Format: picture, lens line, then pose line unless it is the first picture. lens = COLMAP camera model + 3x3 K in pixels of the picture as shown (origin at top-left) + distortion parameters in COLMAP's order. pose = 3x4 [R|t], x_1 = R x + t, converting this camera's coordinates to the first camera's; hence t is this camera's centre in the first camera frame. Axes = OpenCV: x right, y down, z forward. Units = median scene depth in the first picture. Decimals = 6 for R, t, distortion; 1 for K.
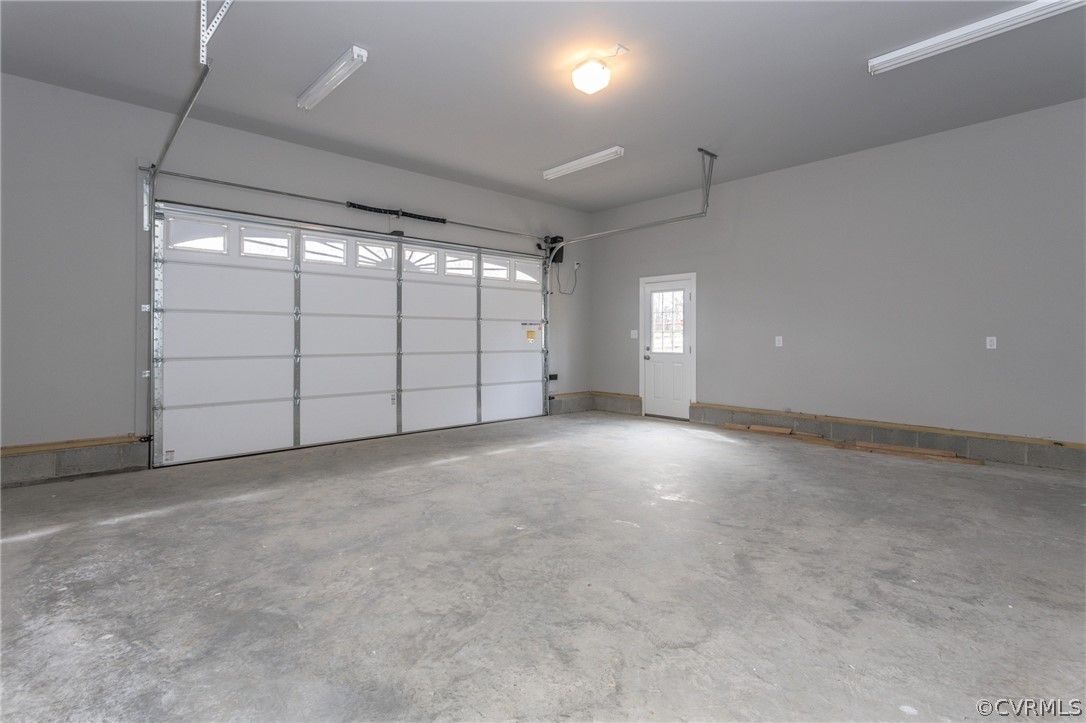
lens RADIAL K [[522.9, 0, 545.1], [0, 522.9, 340.5], [0, 0, 1]] dist [0.004490, 0.003452]
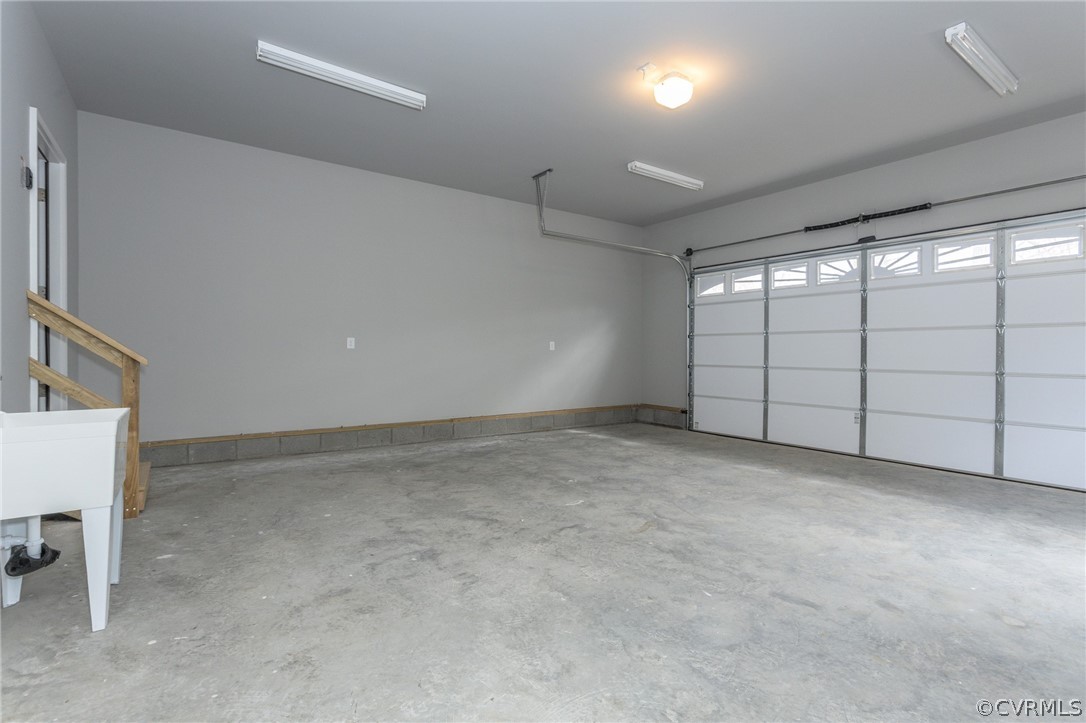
lens RADIAL K [[522.9, 0, 546.3], [0, 522.9, 355.7], [0, 0, 1]] dist [0.004490, 0.003452]
pose [[-0.131986, 0.003041, -0.991247, 0.807794], [-0.014283, 0.999886, 0.004969, 0.003162], [0.991149, 0.014814, -0.131927, 0.645150]]
